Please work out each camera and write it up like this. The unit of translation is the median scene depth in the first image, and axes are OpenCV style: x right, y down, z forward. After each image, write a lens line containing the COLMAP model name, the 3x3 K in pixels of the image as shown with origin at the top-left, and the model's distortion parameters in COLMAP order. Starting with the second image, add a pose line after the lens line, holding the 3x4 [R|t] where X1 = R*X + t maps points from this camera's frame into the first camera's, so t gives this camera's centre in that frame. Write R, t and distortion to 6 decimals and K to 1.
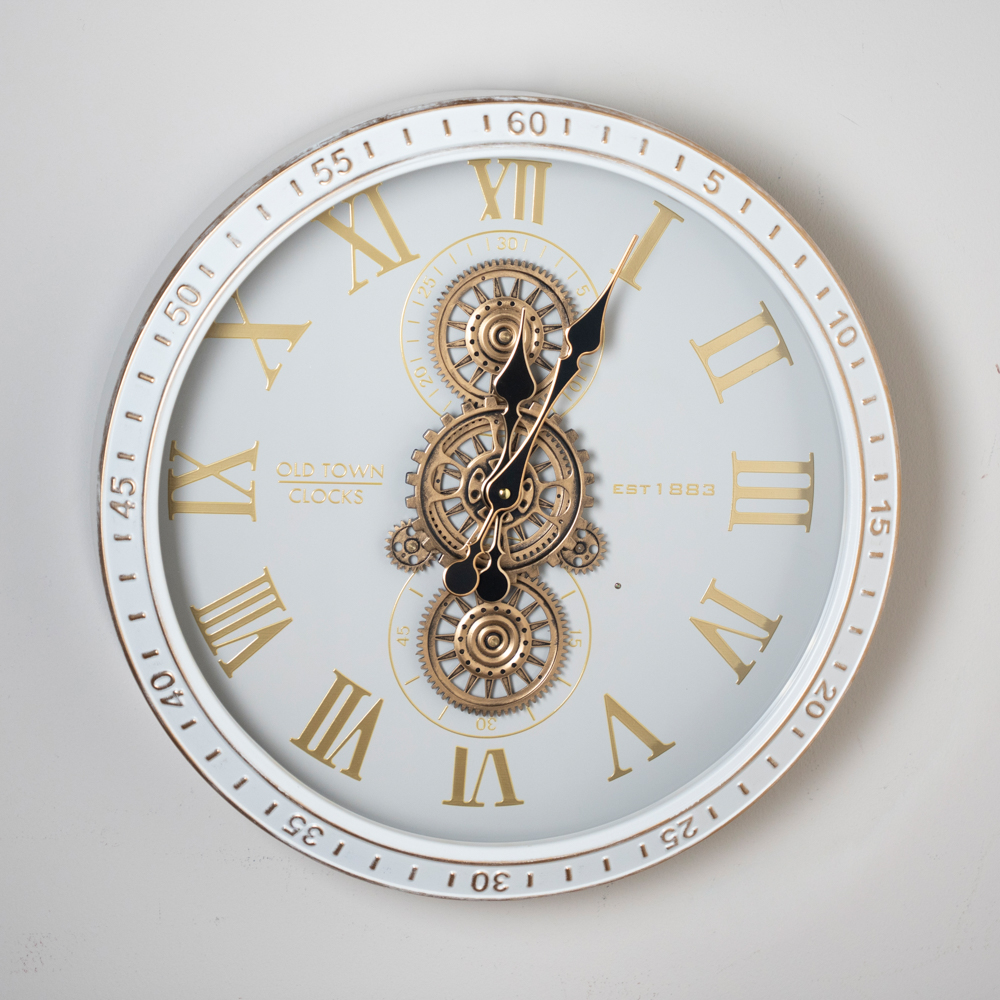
lens RADIAL K [[2810.2, 0, 499.0], [0, 2810.2, 530.4], [0, 0, 1]] dist [0.201136, 0.487318]
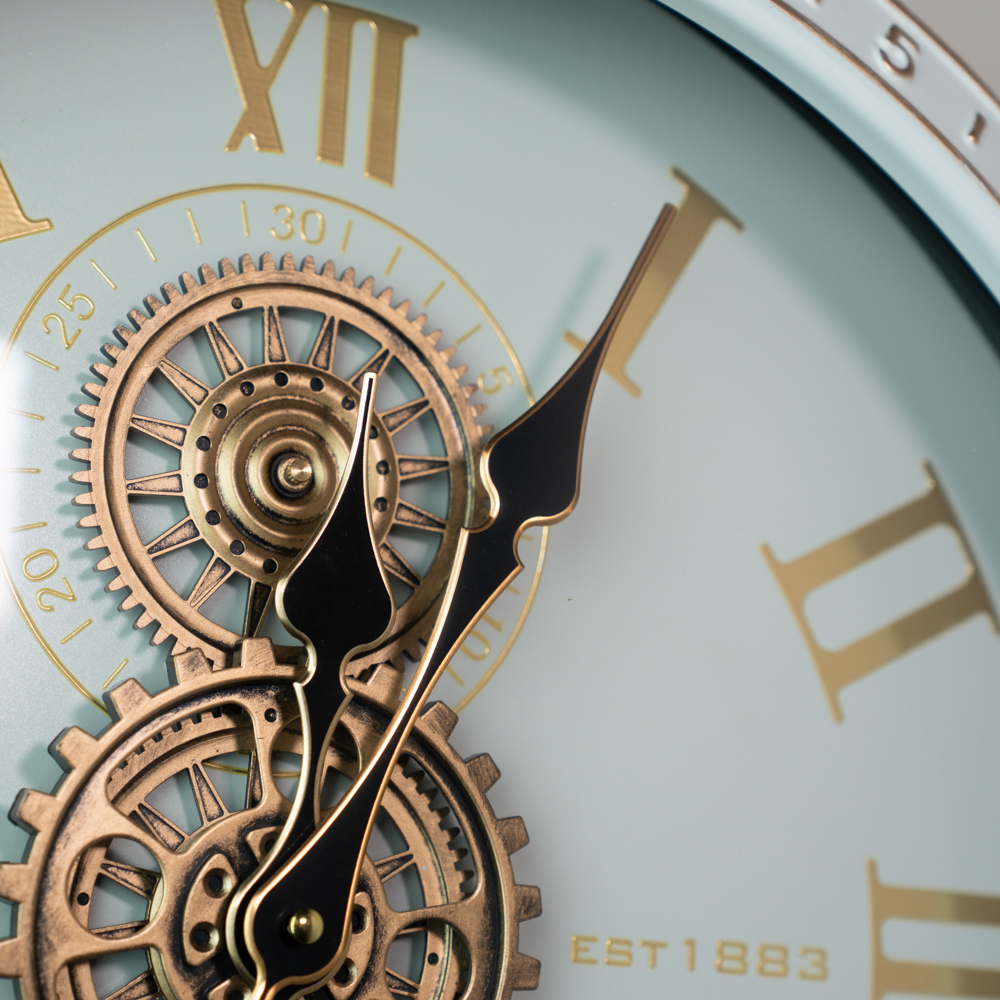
lens RADIAL K [[2810.2, 0, 499.0], [0, 2810.2, 530.4], [0, 0, 1]] dist [0.201136, 0.487318]
pose [[0.960741, 0.054973, 0.271948, -0.066537], [0.030575, 0.953227, -0.300706, 0.041139], [-0.275759, 0.297215, 0.914123, 0.679675]]
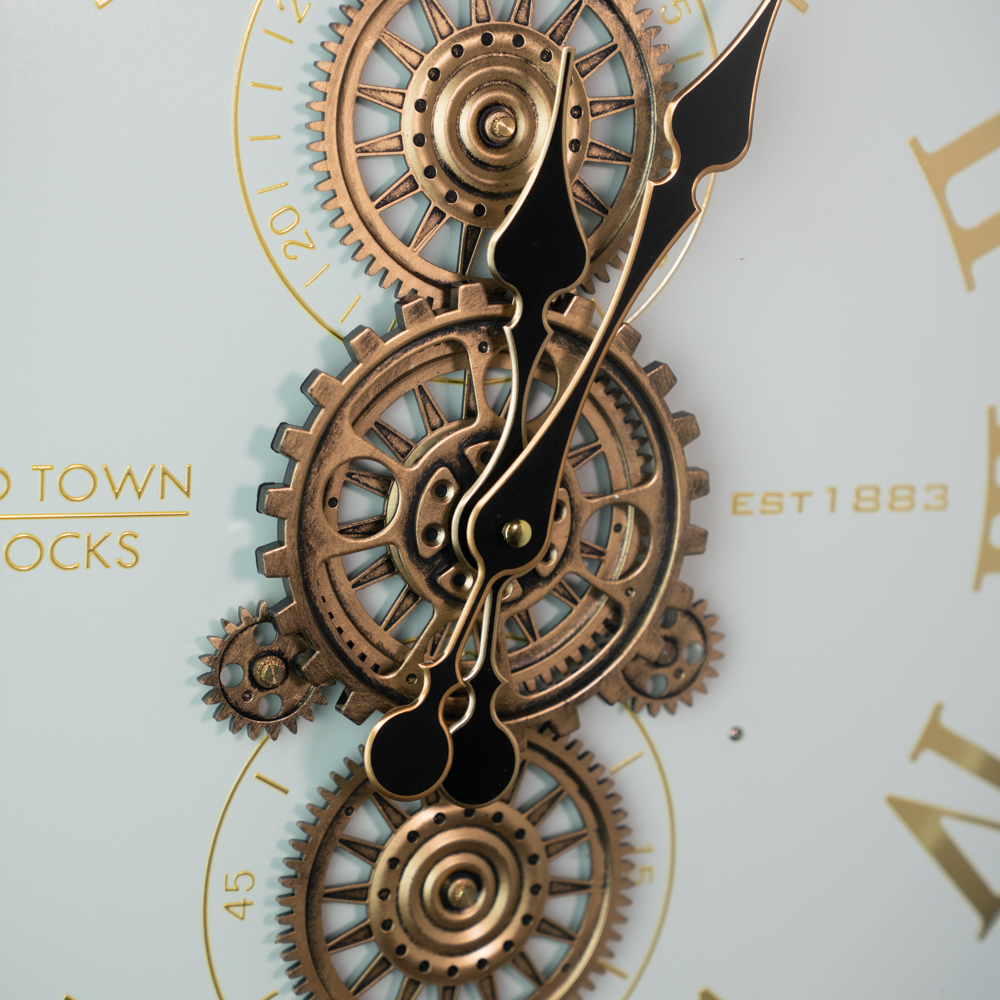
lens RADIAL K [[2810.2, 0, 499.0], [0, 2810.2, 530.4], [0, 0, 1]] dist [0.201136, 0.487318]
pose [[0.970097, -0.034112, 0.240310, -0.093234], [0.024637, 0.998800, 0.042327, -0.029627], [-0.241466, -0.035141, 0.969773, 0.617891]]
